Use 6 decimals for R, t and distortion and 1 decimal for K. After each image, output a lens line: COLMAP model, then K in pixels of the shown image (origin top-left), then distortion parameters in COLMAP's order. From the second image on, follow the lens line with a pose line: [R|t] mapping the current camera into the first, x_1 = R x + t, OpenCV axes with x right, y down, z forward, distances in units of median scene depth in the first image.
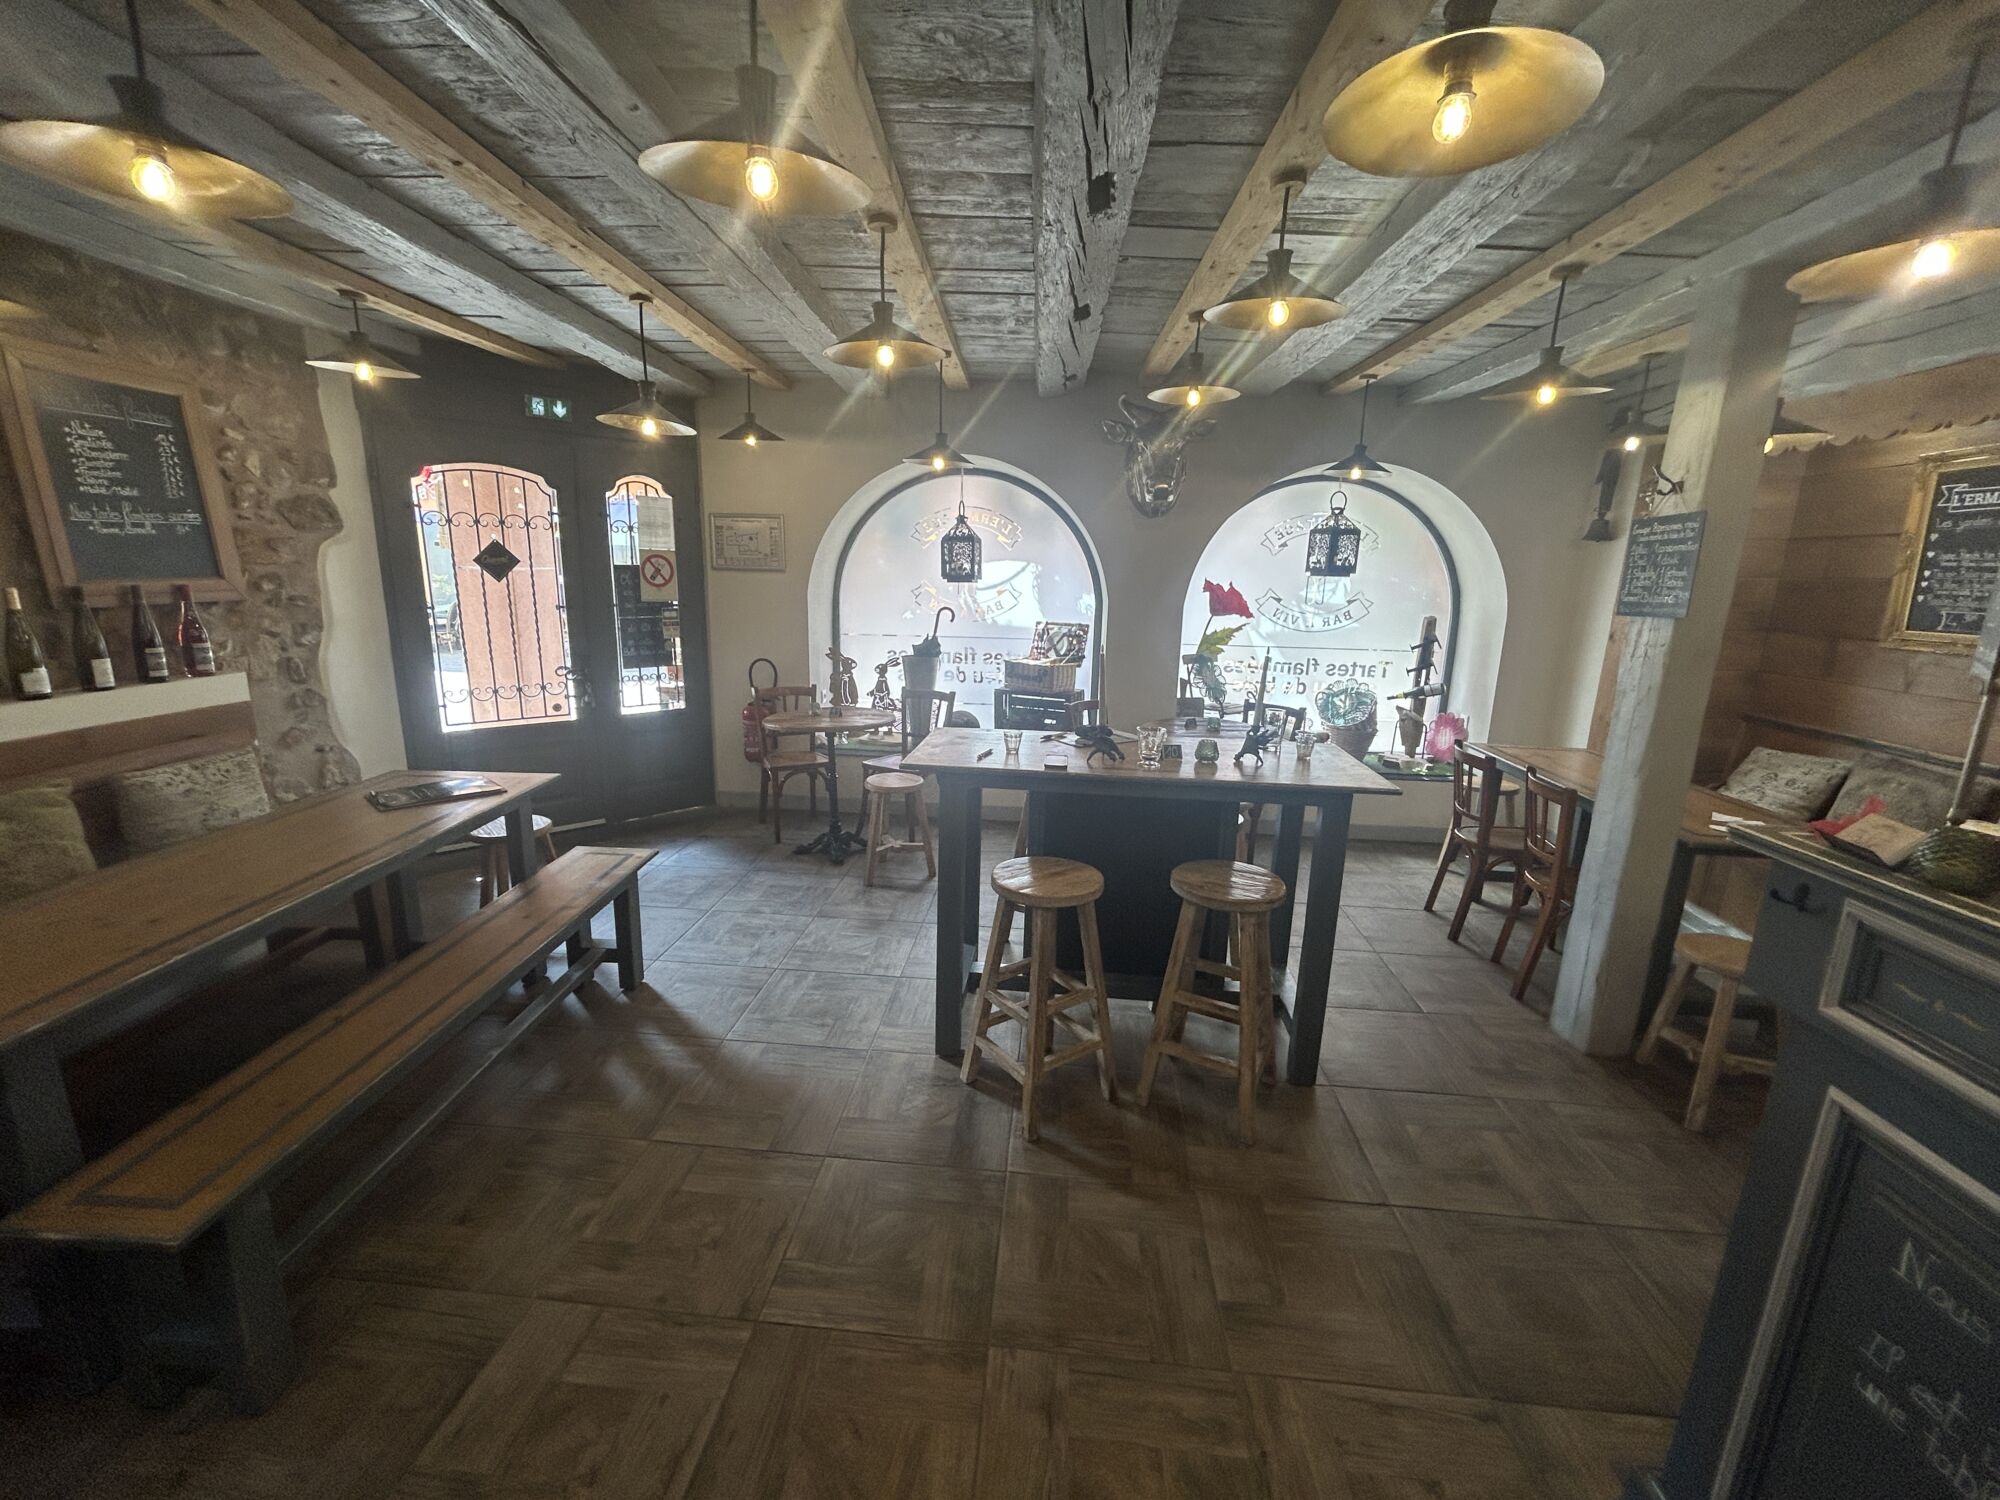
lens RADIAL K [[804.6, 0, 999.8], [0, 804.6, 745.6], [0, 0, 1]] dist [-0.000294, -0.000061]
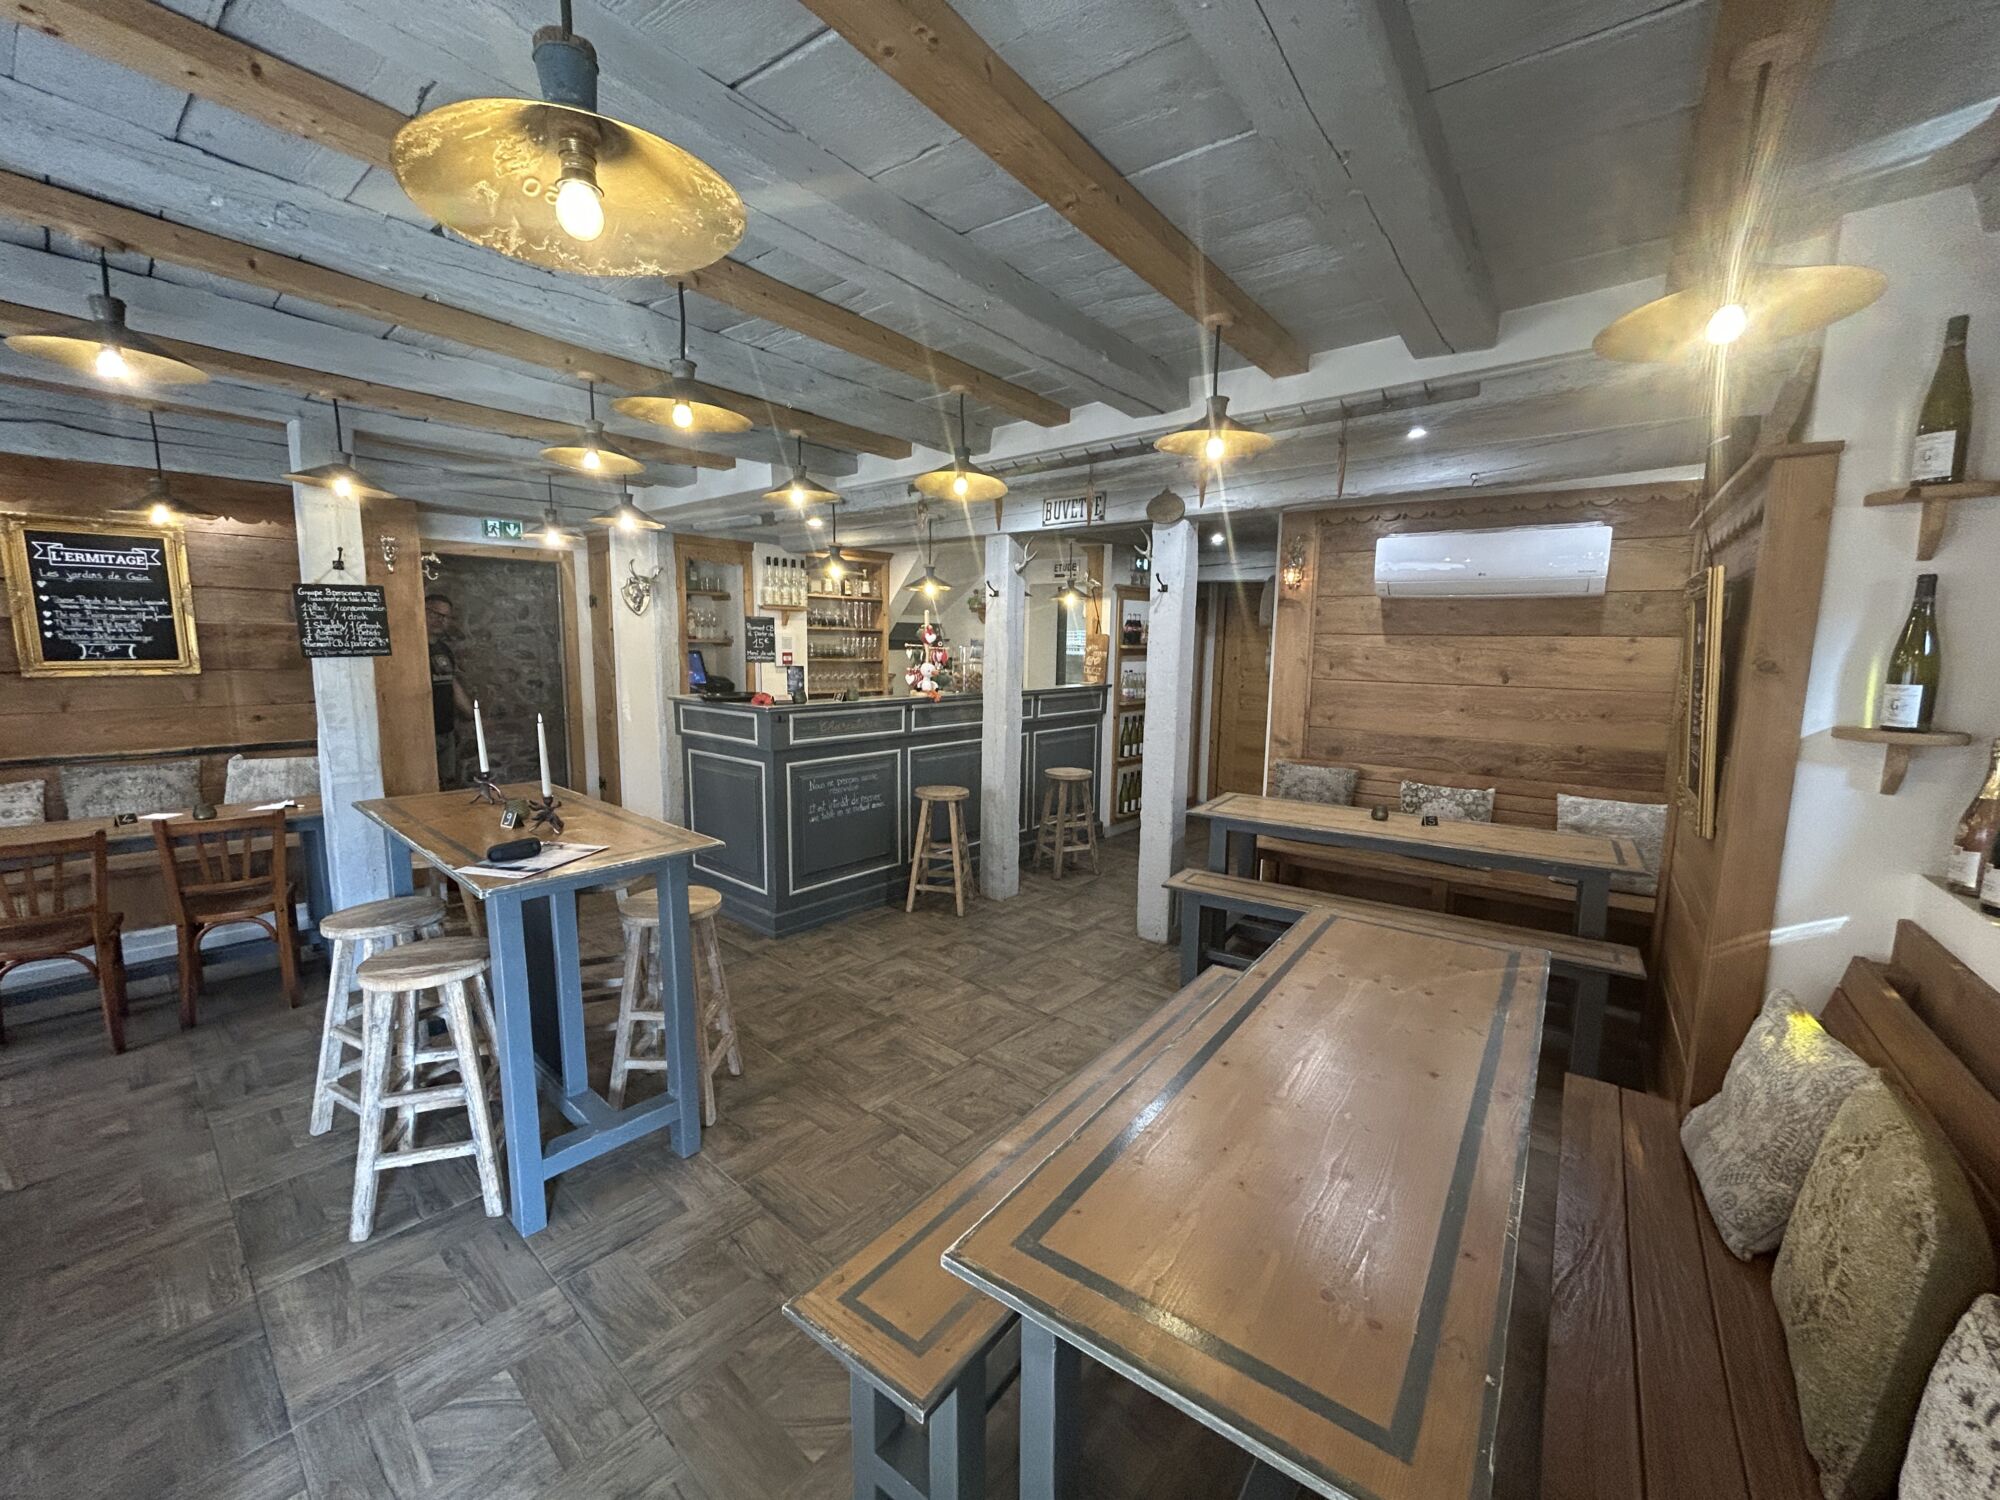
lens RADIAL K [[804.6, 0, 999.8], [0, 804.6, 751.5], [0, 0, 1]] dist [-0.000294, -0.000061]
pose [[-0.833140, -0.116073, 0.540744, -0.739095], [0.084493, 0.939538, 0.331857, -0.313709], [-0.546569, 0.322173, -0.772960, 1.275940]]
